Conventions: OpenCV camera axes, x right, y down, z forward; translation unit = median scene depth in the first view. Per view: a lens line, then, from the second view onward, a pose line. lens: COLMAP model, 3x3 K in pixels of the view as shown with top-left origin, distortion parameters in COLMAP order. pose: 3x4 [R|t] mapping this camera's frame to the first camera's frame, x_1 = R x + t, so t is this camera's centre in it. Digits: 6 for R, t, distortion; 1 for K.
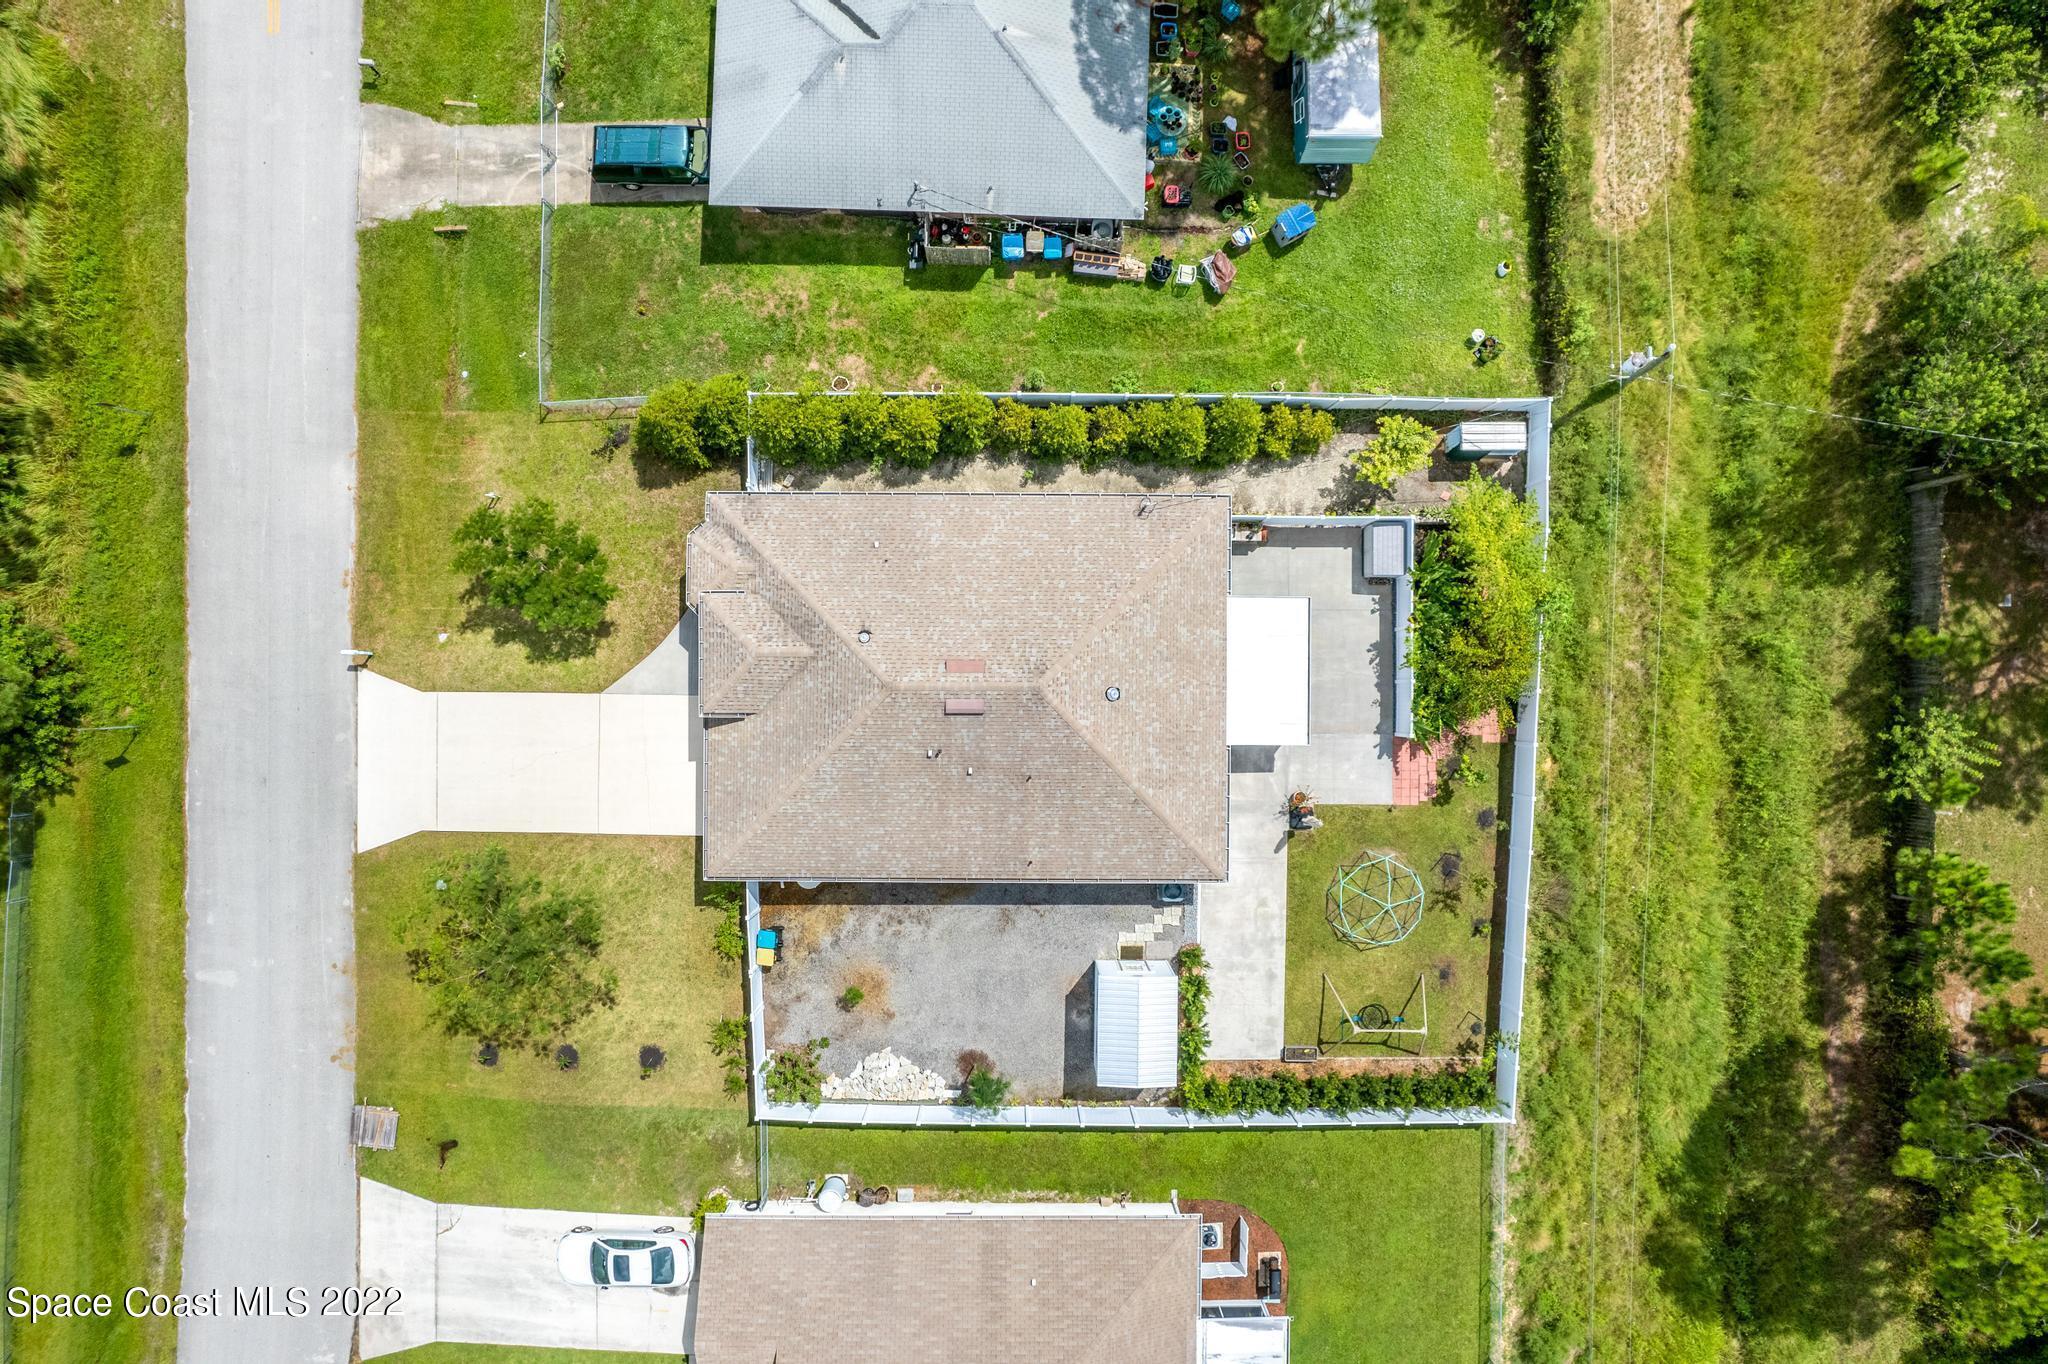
lens RADIAL K [[1304.6, 0, 1024.0], [0, 1304.6, 682.0], [0, 0, 1]] dist [-0.000055, 0.000105]
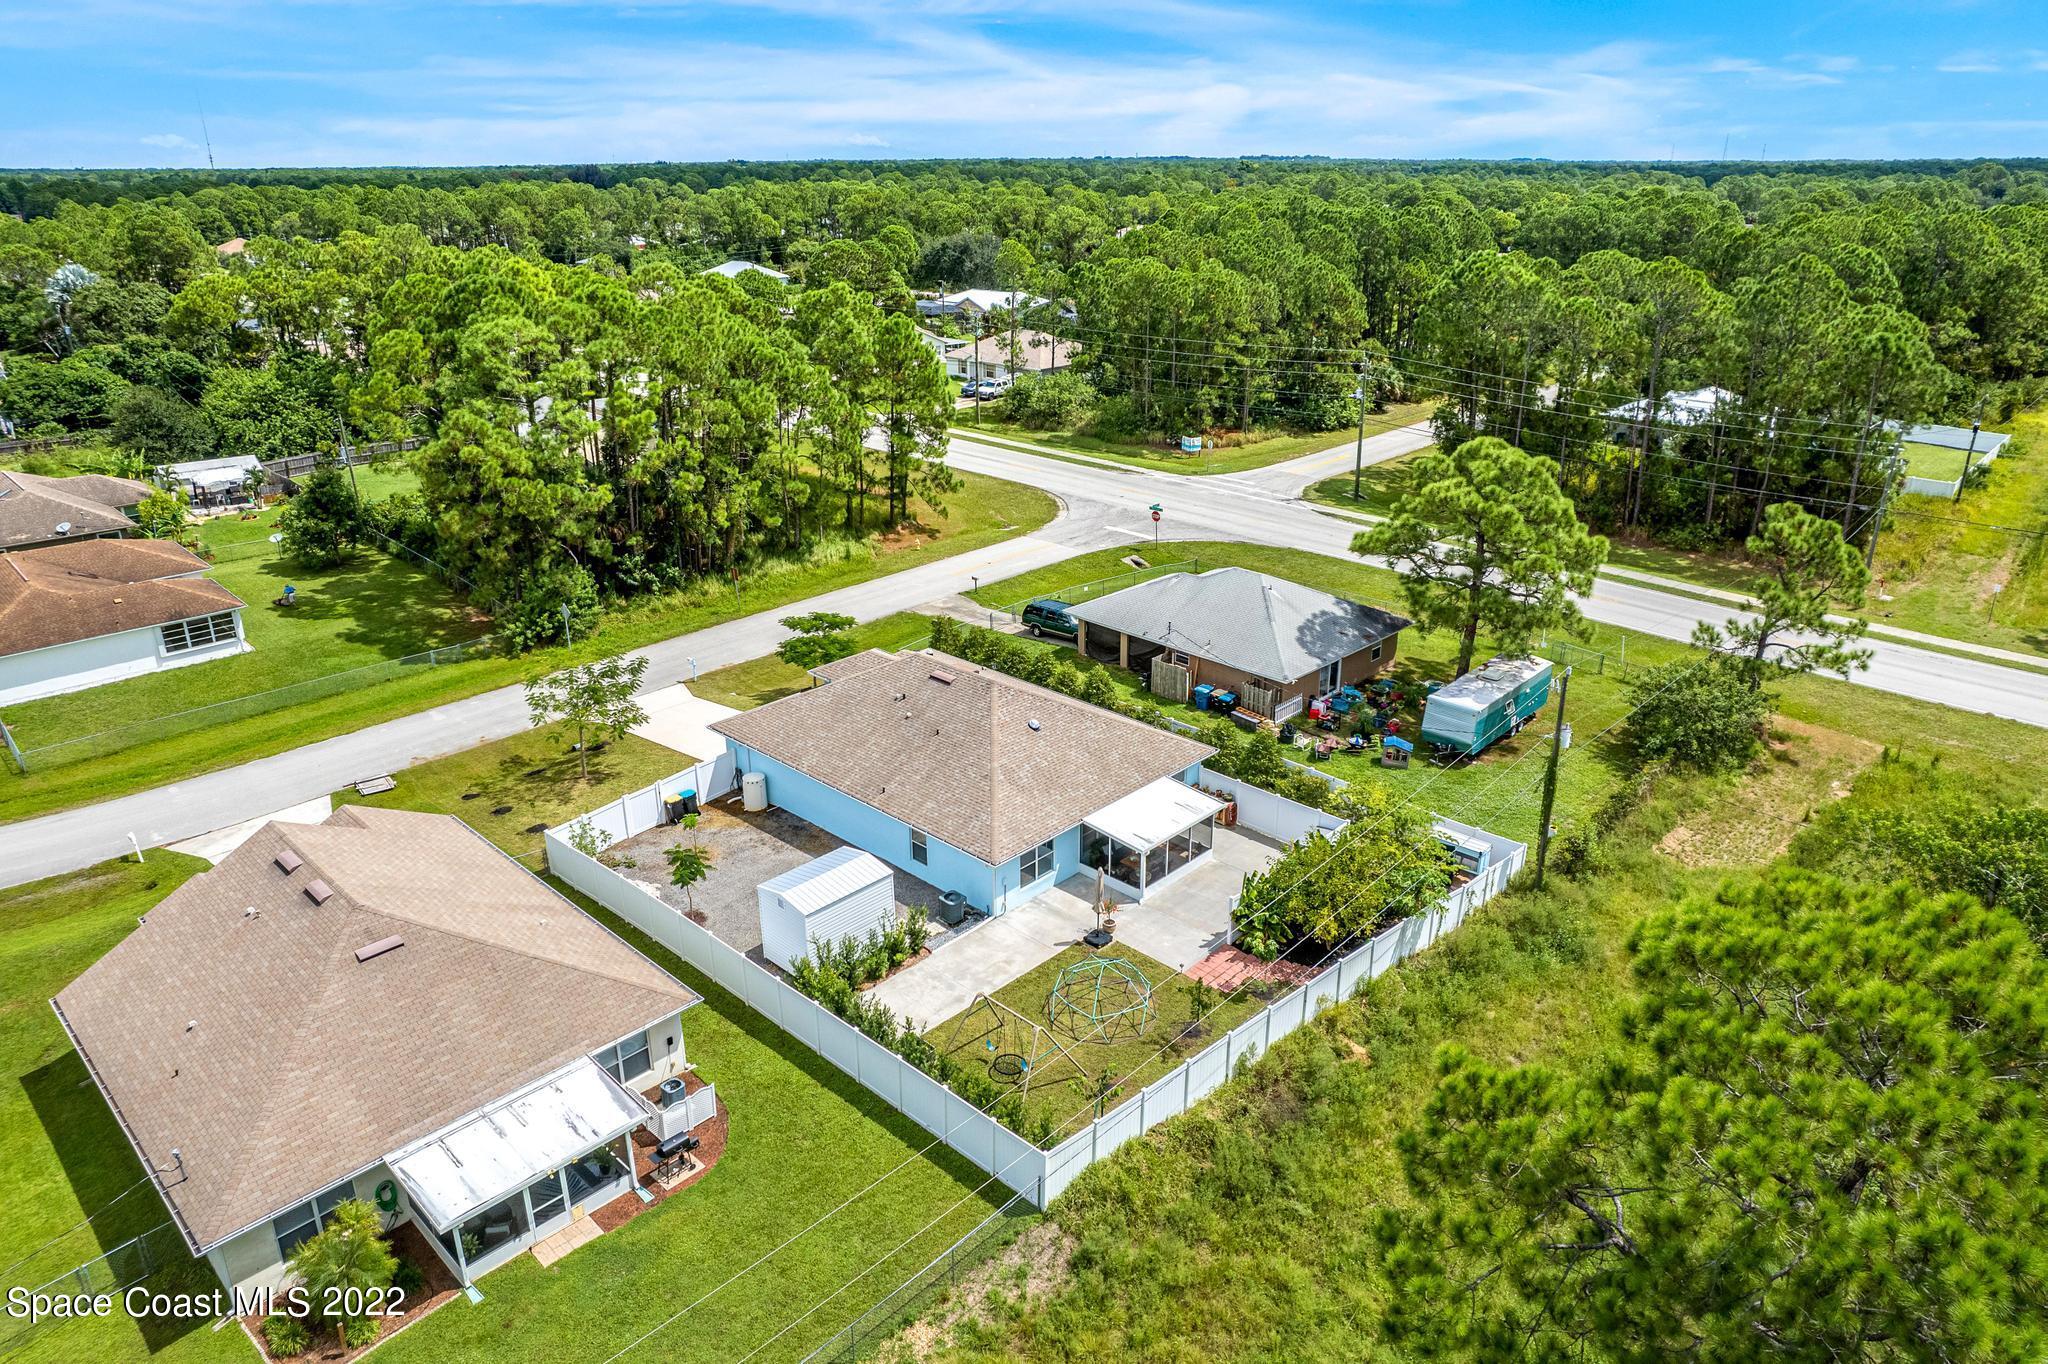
lens RADIAL K [[1304.6, 0, 1024.0], [0, 1304.6, 682.0], [0, 0, 1]] dist [-0.000055, 0.000105]
pose [[0.727657, 0.244729, -0.640798, 0.733912], [-0.685743, 0.281940, -0.671018, 0.725760], [0.016449, 0.927695, 0.372977, 0.452055]]
